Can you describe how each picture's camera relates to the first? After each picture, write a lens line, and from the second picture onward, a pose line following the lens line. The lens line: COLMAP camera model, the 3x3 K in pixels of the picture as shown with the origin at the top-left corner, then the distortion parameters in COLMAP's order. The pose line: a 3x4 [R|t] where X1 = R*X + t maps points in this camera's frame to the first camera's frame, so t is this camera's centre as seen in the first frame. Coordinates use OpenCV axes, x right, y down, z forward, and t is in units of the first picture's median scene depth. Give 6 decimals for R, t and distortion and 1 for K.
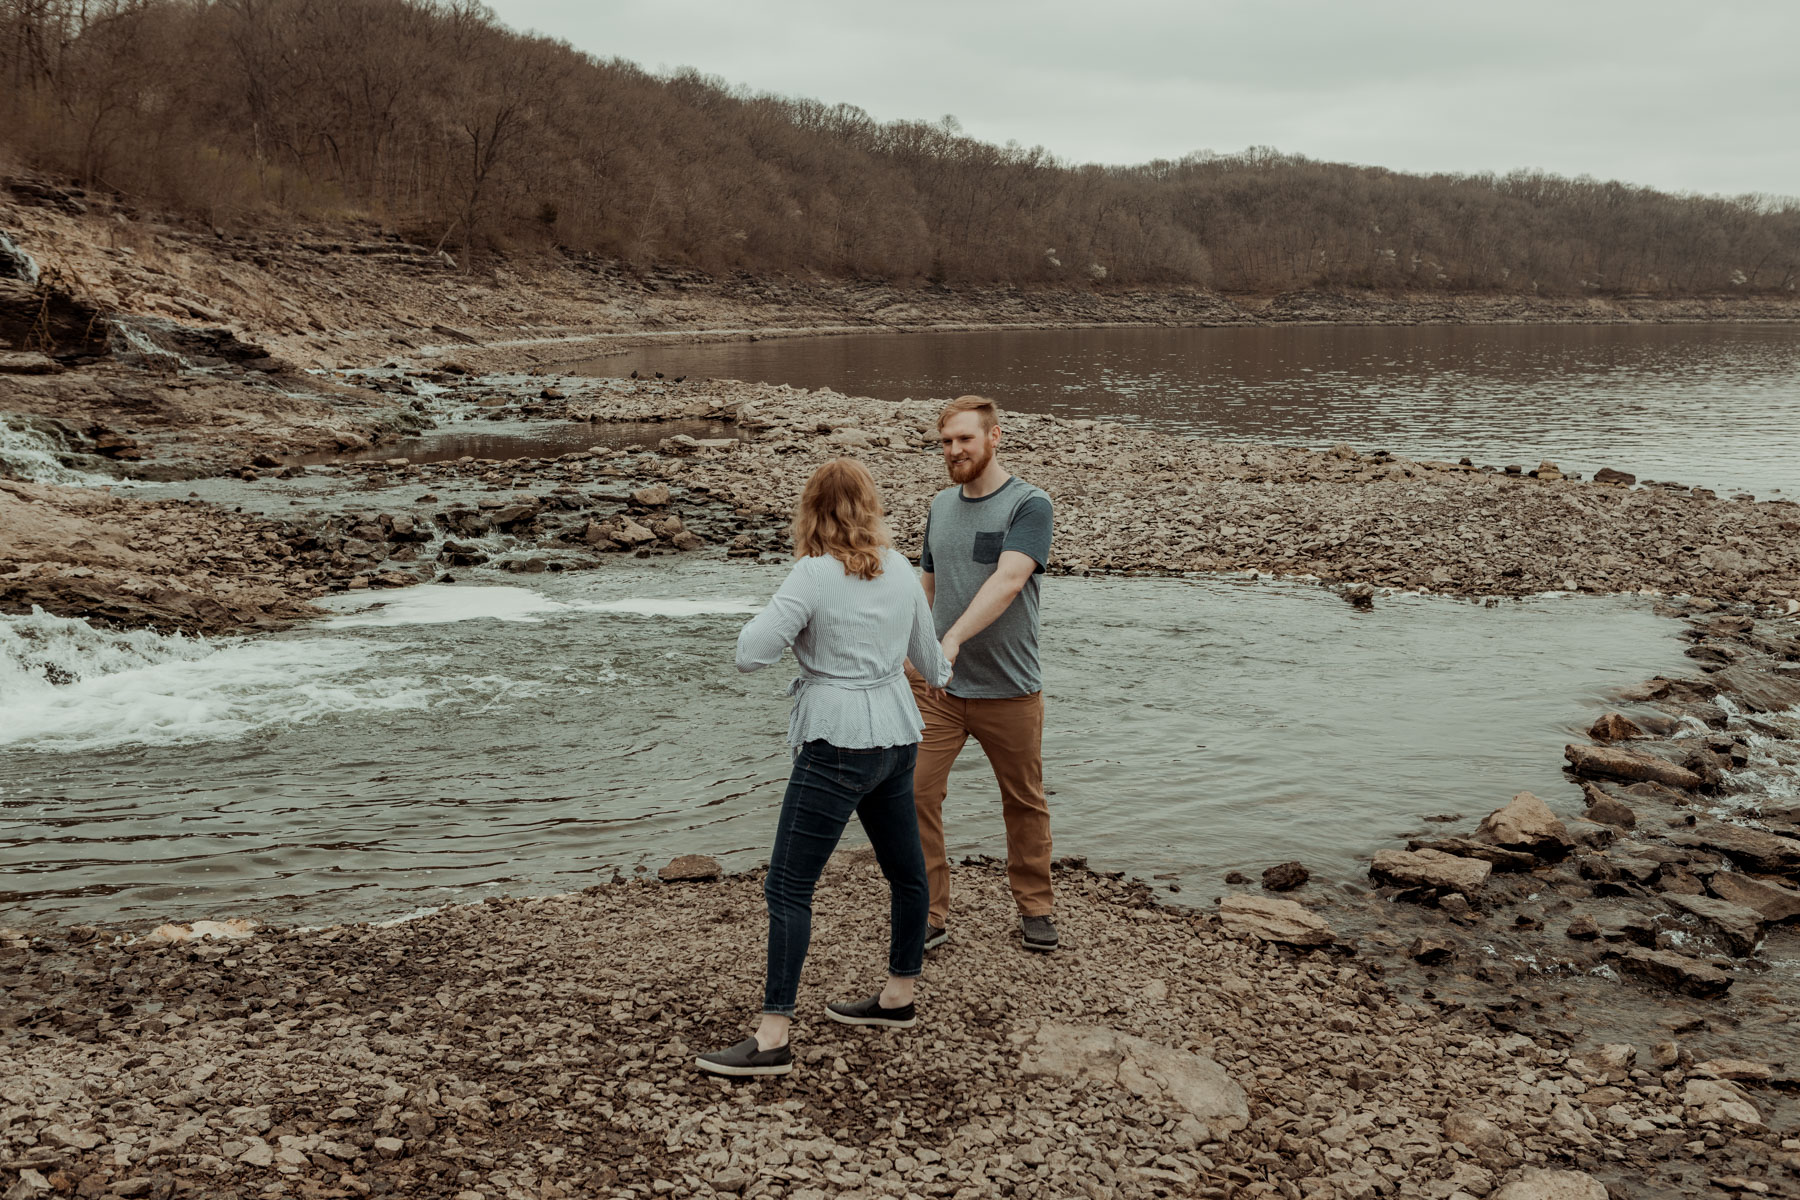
lens RADIAL K [[1967.1, 0, 893.0], [0, 1967.1, 598.2], [0, 0, 1]] dist [-0.018809, -0.020659]
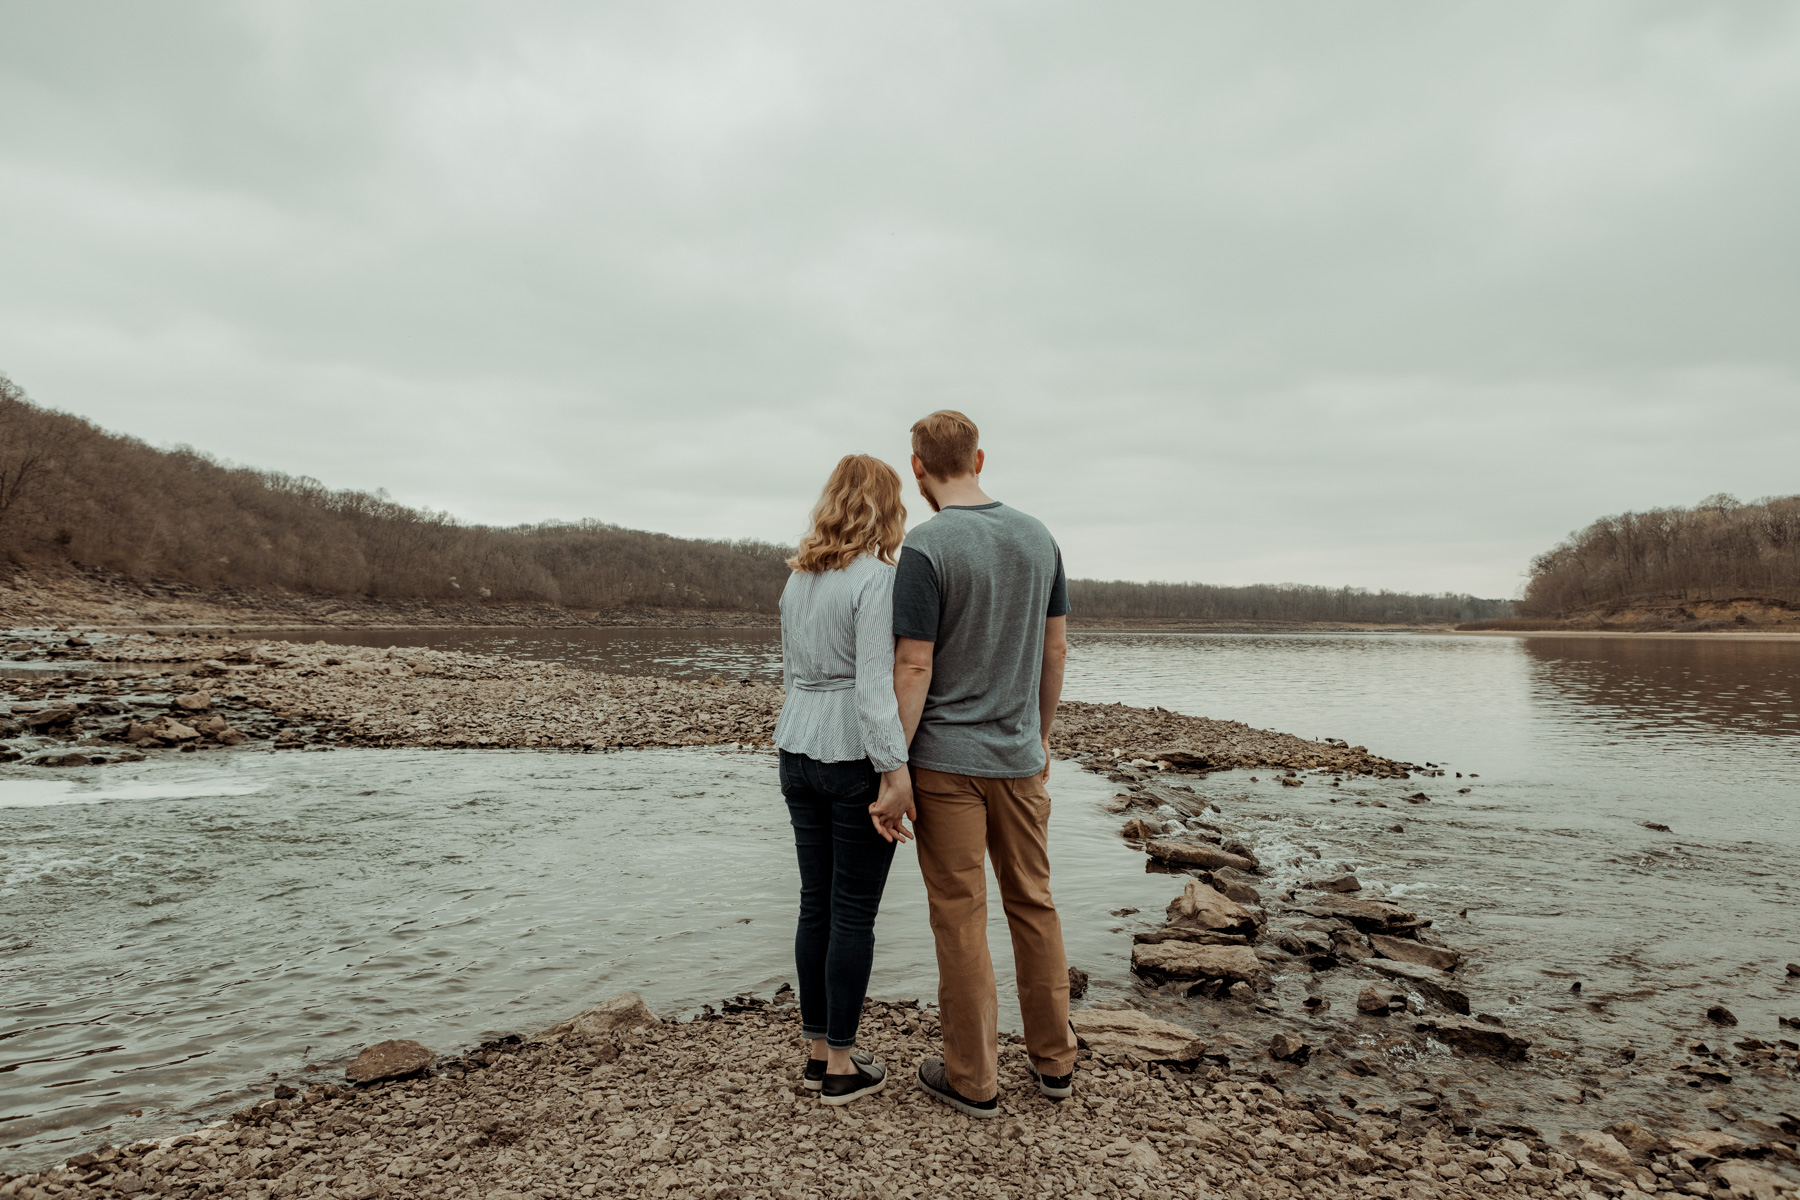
lens RADIAL K [[1230.7, 0, 898.6], [0, 1230.7, 599.7], [0, 0, 1]] dist [-0.024633, 0.021682]
pose [[0.908373, 0.018786, 0.417740, -0.003532], [0.049511, 0.987132, -0.152051, 0.001275], [-0.415220, 0.158802, 0.895753, 0.013482]]
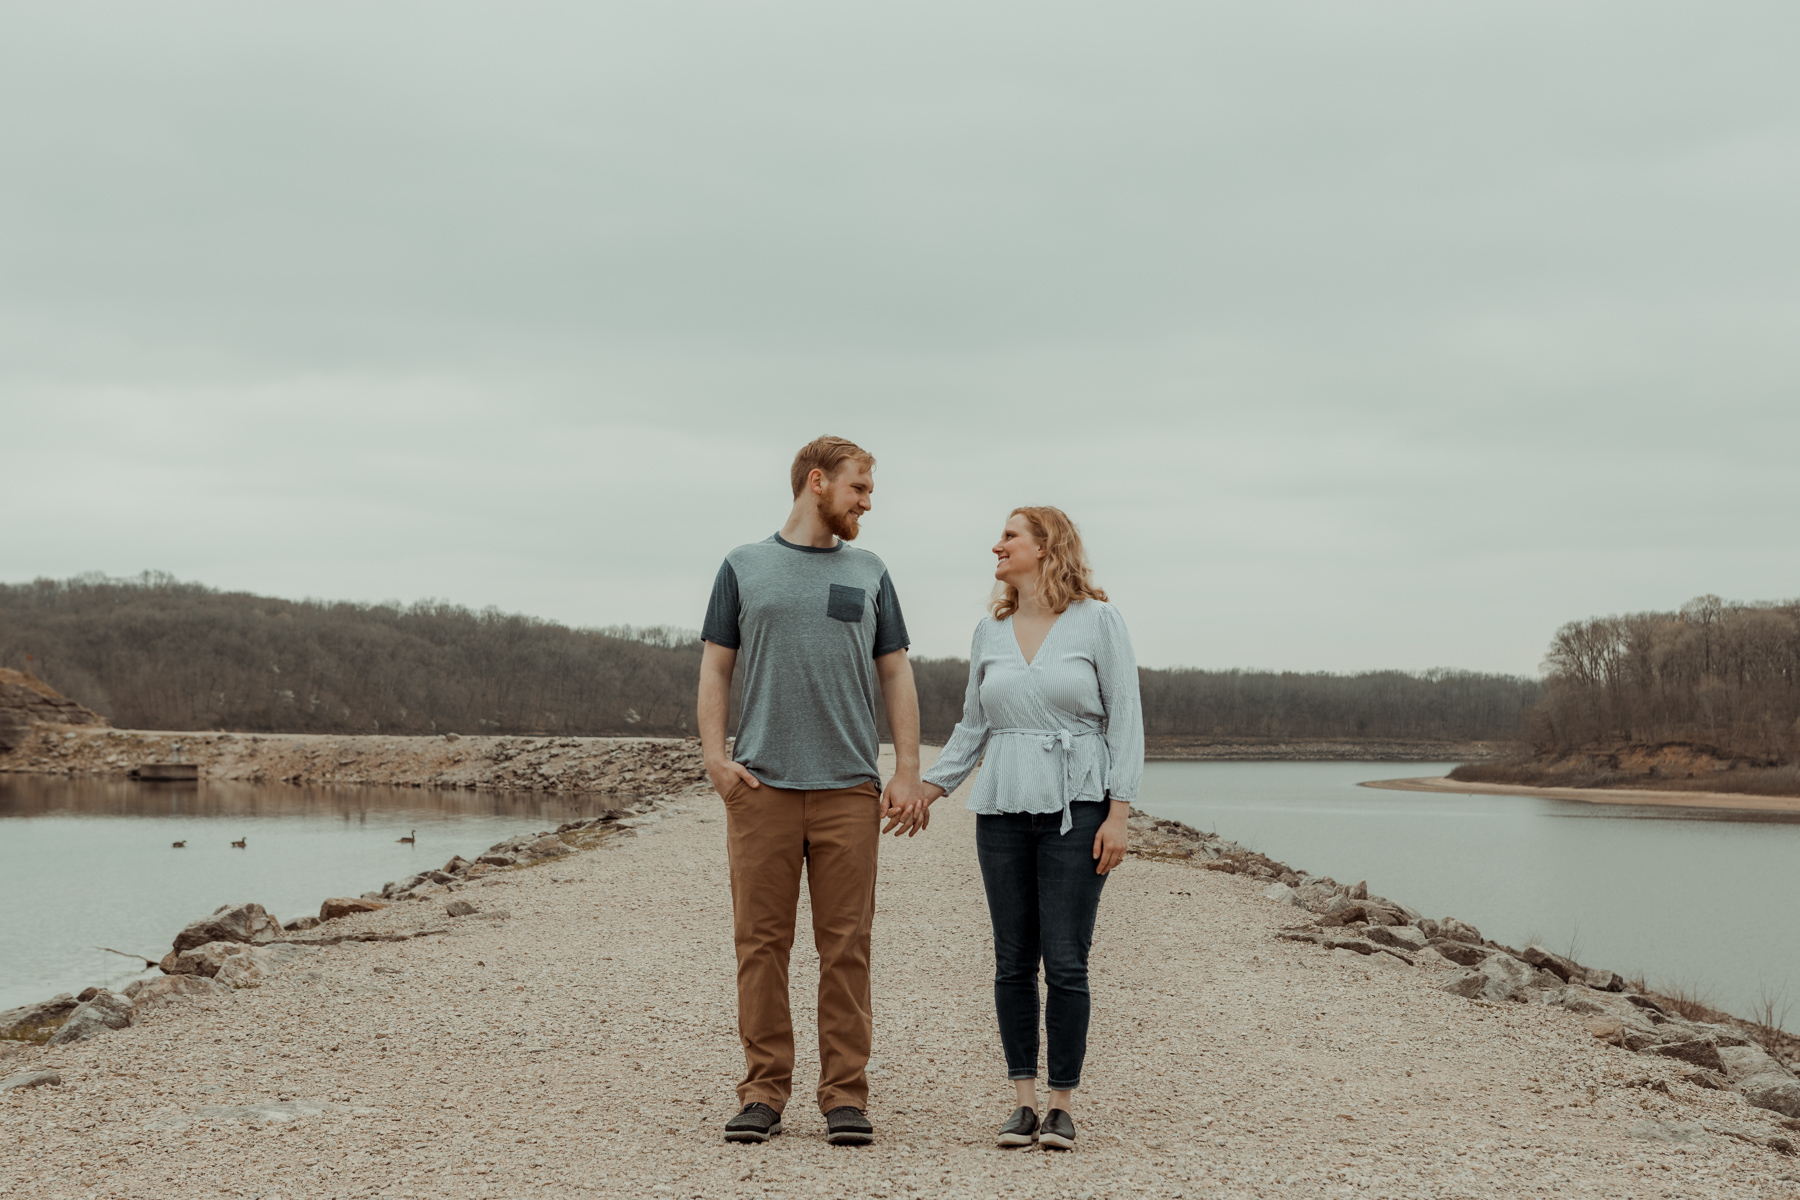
lens RADIAL K [[2834.9, 0, 930.5], [0, 2834.9, 597.9], [0, 0, 1]] dist [-0.069040, 0.086945]
pose [[0.896943, 0.030491, 0.441093, -0.148983], [0.051131, 0.983773, -0.171976, 0.068149], [-0.439179, 0.176806, 0.880830, -0.692692]]
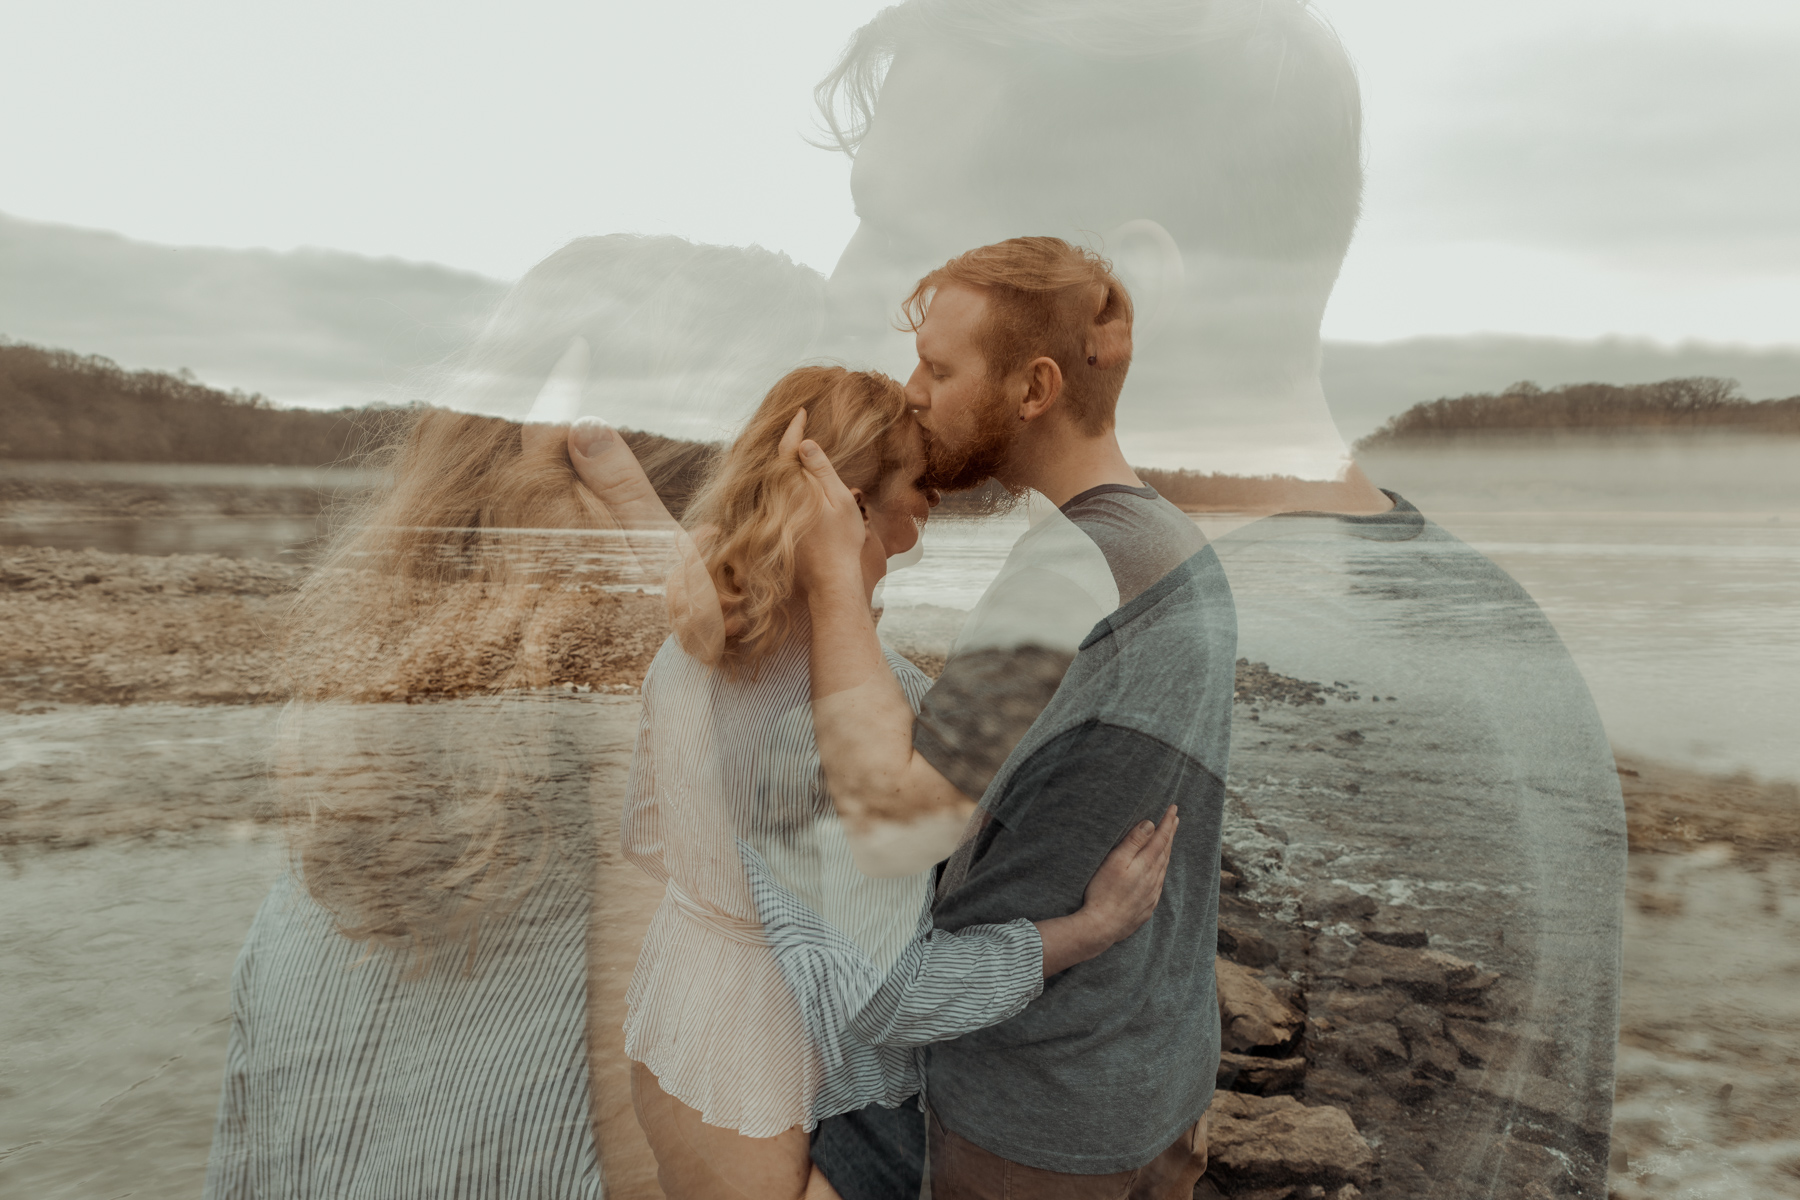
lens RADIAL K [[1223.6, 0, 897.9], [0, 1223.6, 598.4], [0, 0, 1]] dist [-0.031823, 0.028667]
pose [[0.849681, -0.035555, 0.526098, -0.000988], [0.073390, 0.995987, -0.051219, -0.000804], [-0.522166, 0.082130, 0.848880, 0.019980]]
